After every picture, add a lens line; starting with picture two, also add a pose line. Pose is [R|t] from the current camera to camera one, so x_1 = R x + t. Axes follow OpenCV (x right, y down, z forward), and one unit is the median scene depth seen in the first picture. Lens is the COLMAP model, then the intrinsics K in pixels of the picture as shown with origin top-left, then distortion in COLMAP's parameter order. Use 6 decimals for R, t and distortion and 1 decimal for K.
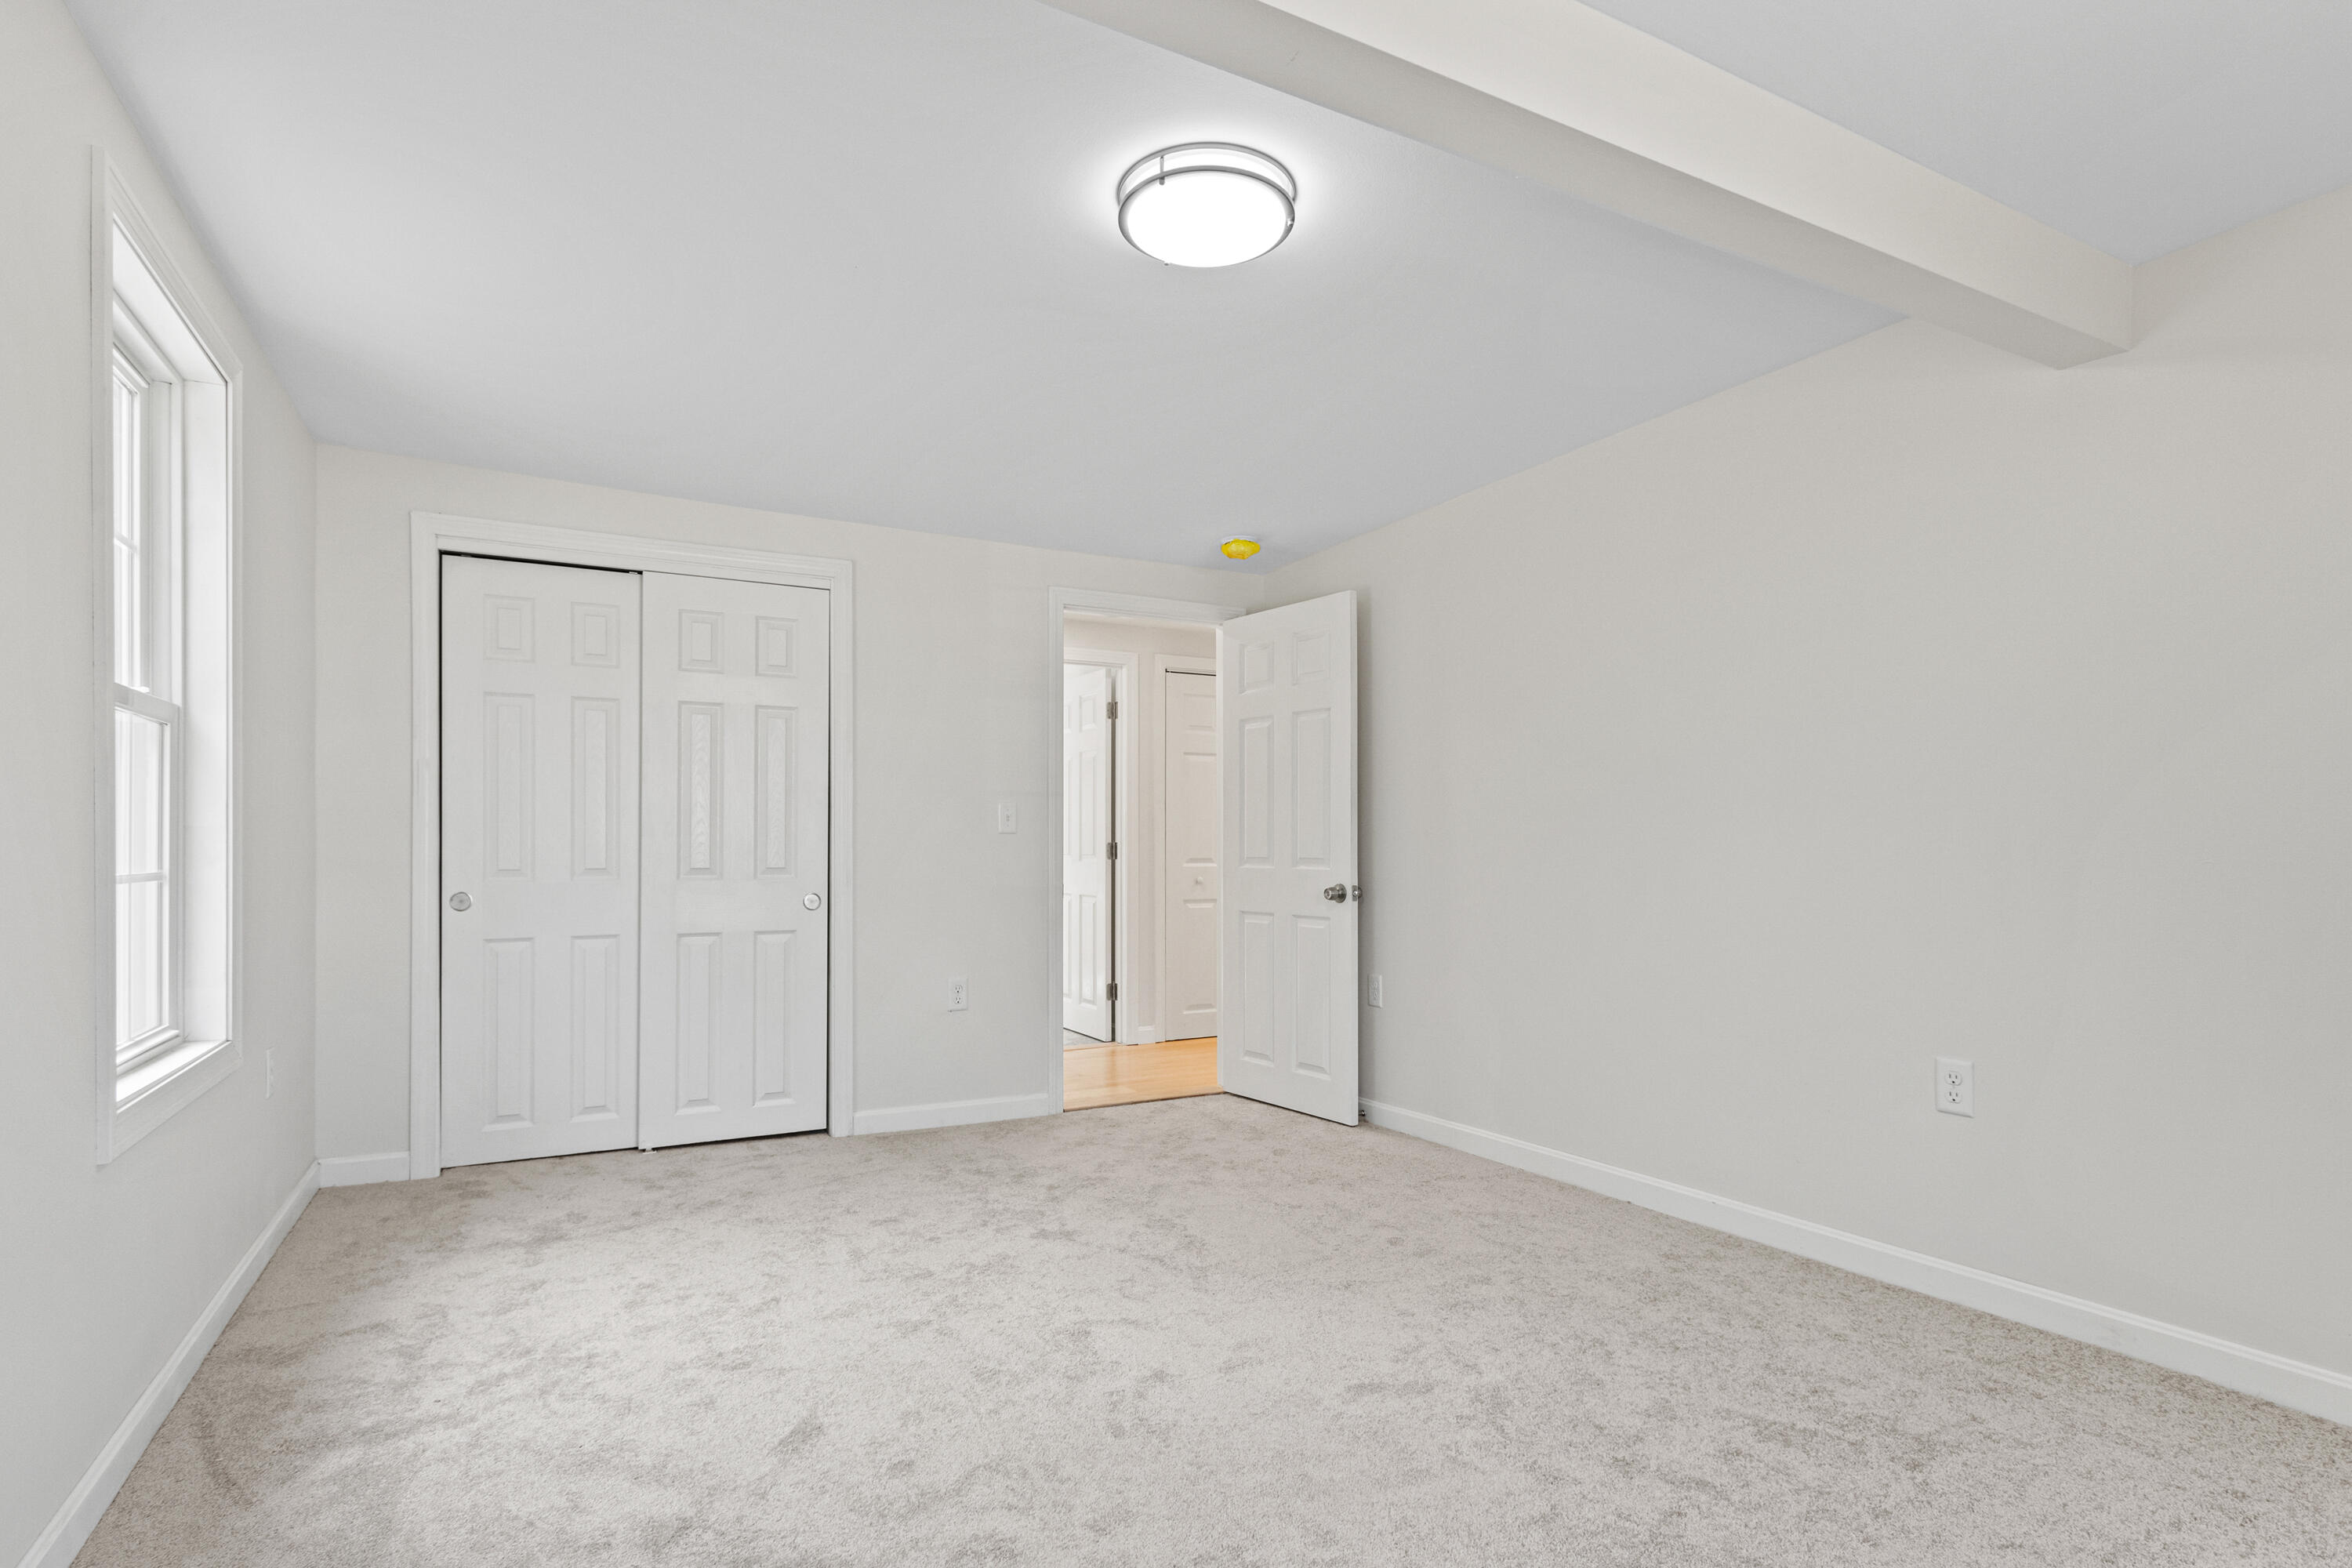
lens RADIAL K [[1140.4, 0, 1164.4], [0, 1140.4, 848.9], [0, 0, 1]] dist [0.004044, 0.000094]
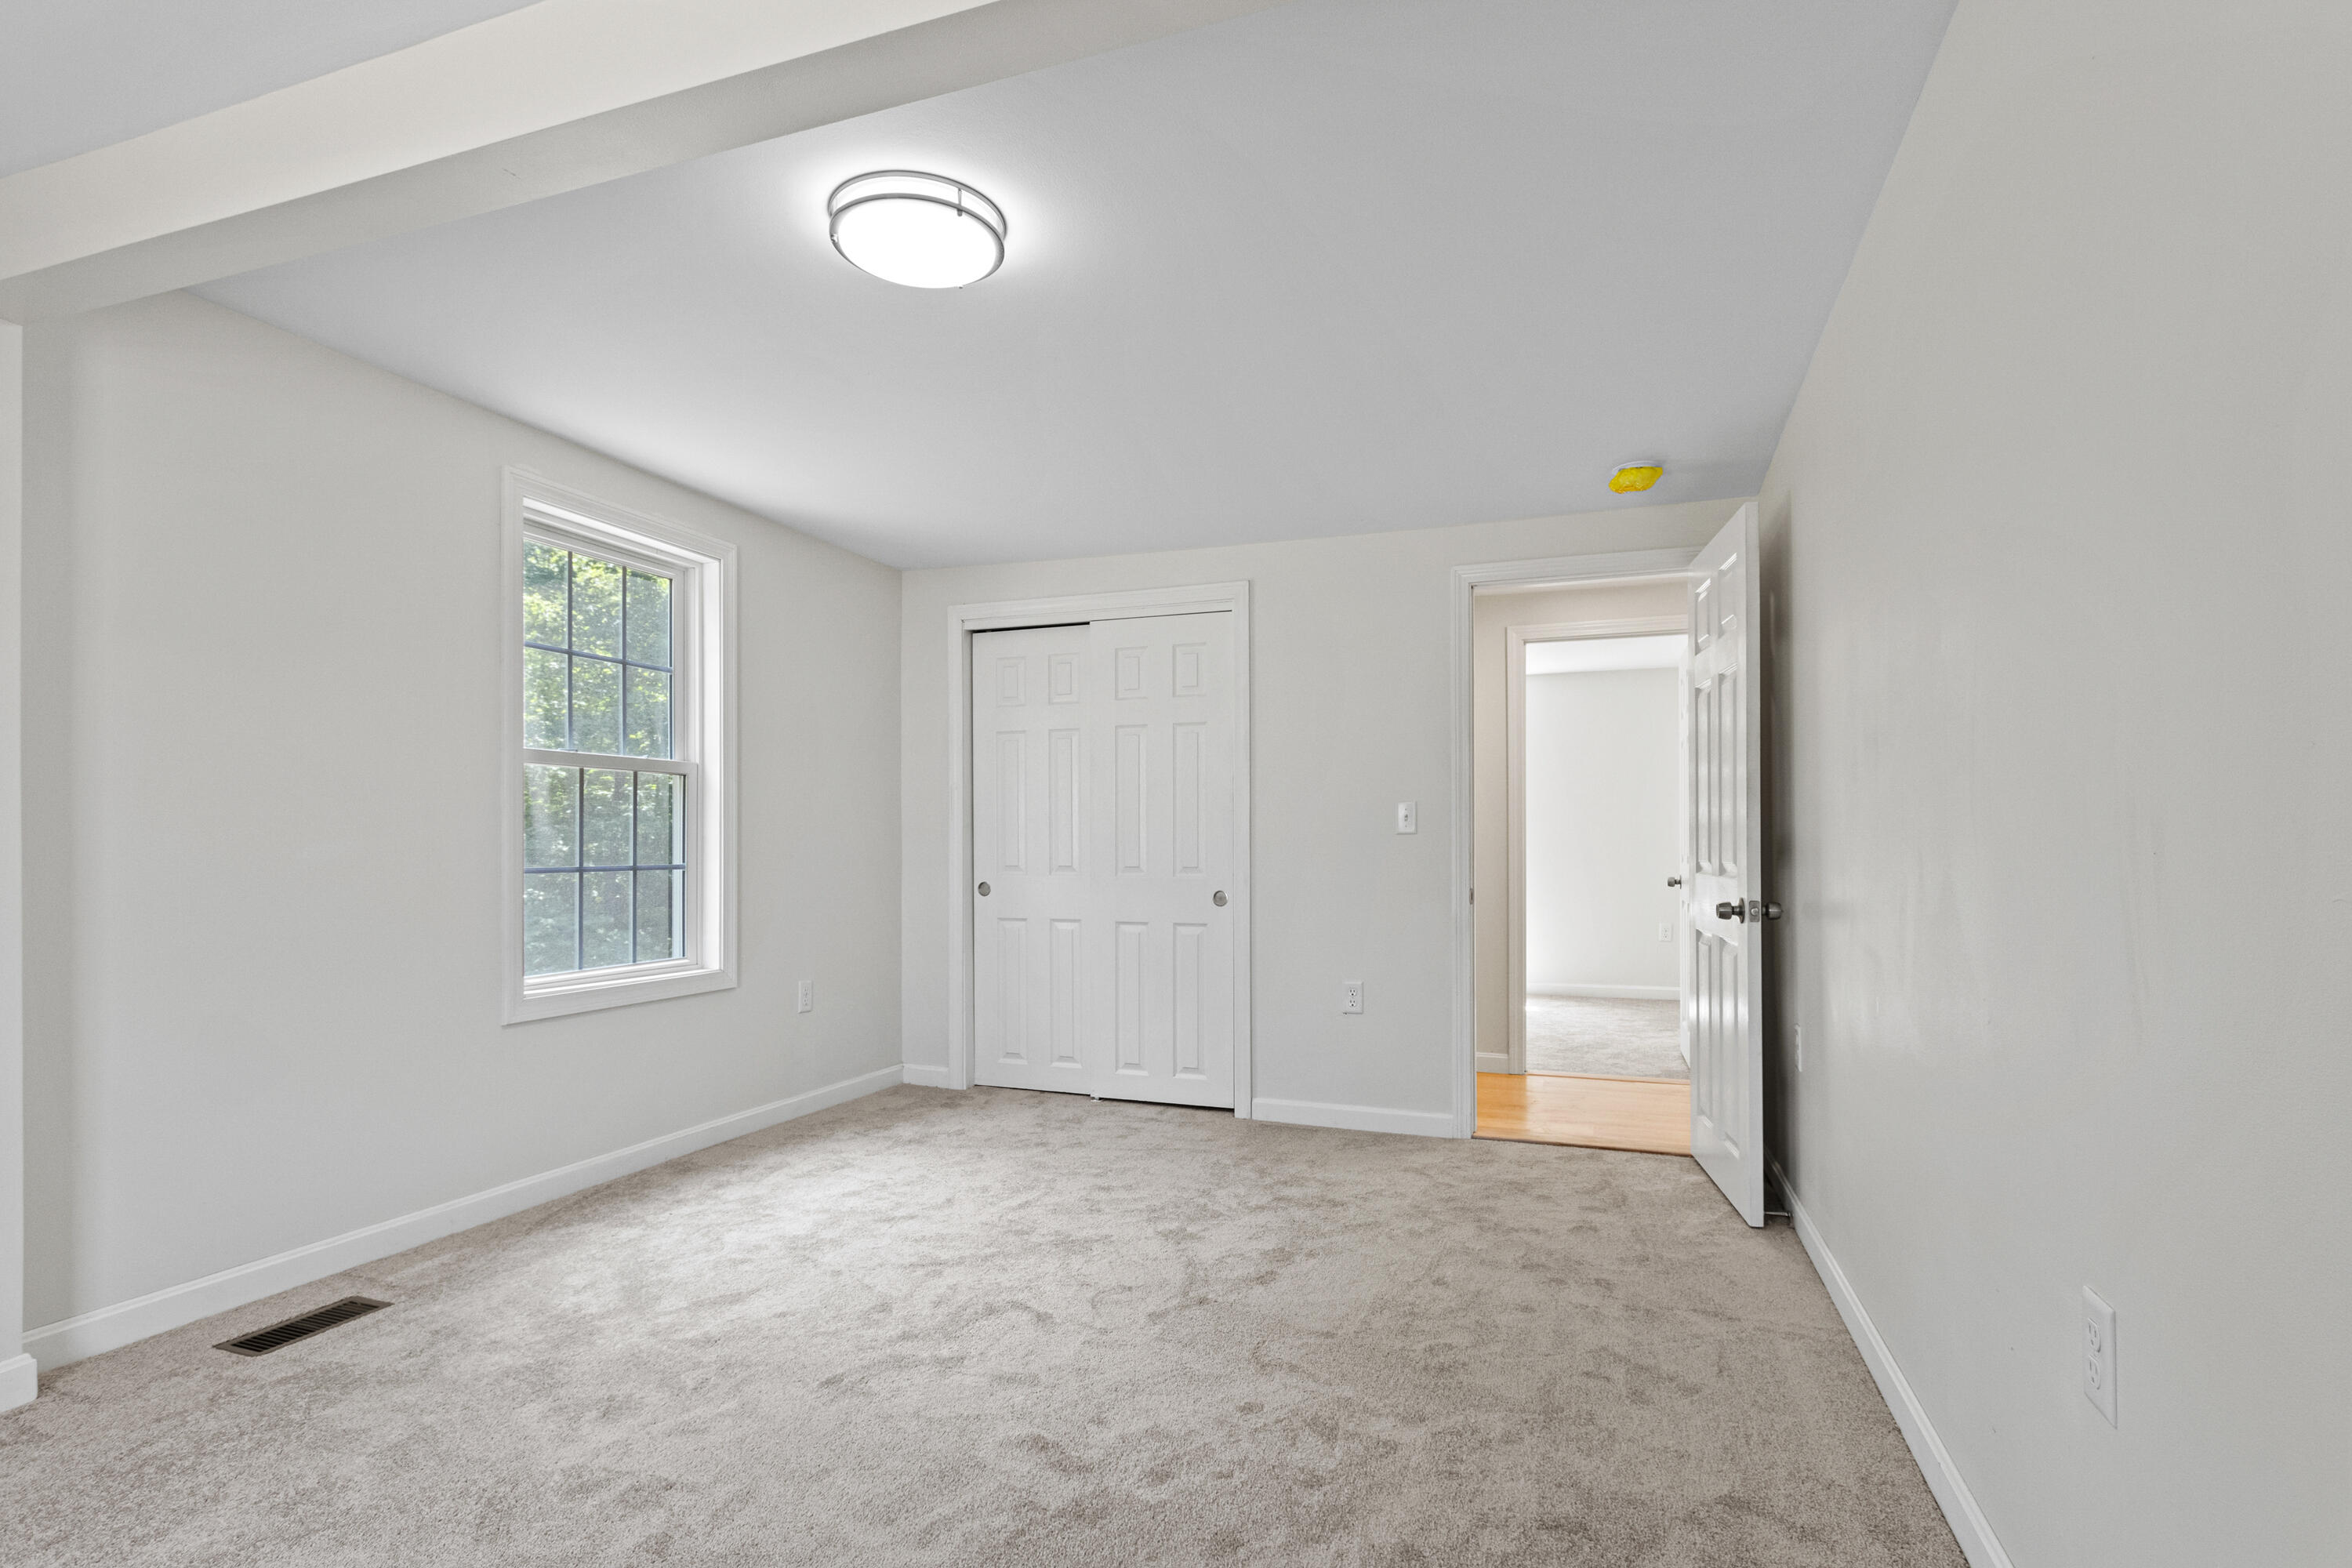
lens RADIAL K [[1140.4, 0, 1193.6], [0, 1140.4, 839.7], [0, 0, 1]] dist [0.004044, 0.000094]
pose [[0.677844, -0.004423, -0.735193, 0.581903], [-0.000091, 0.999981, -0.006101, -0.003836], [0.735206, 0.004202, 0.677831, 0.291067]]
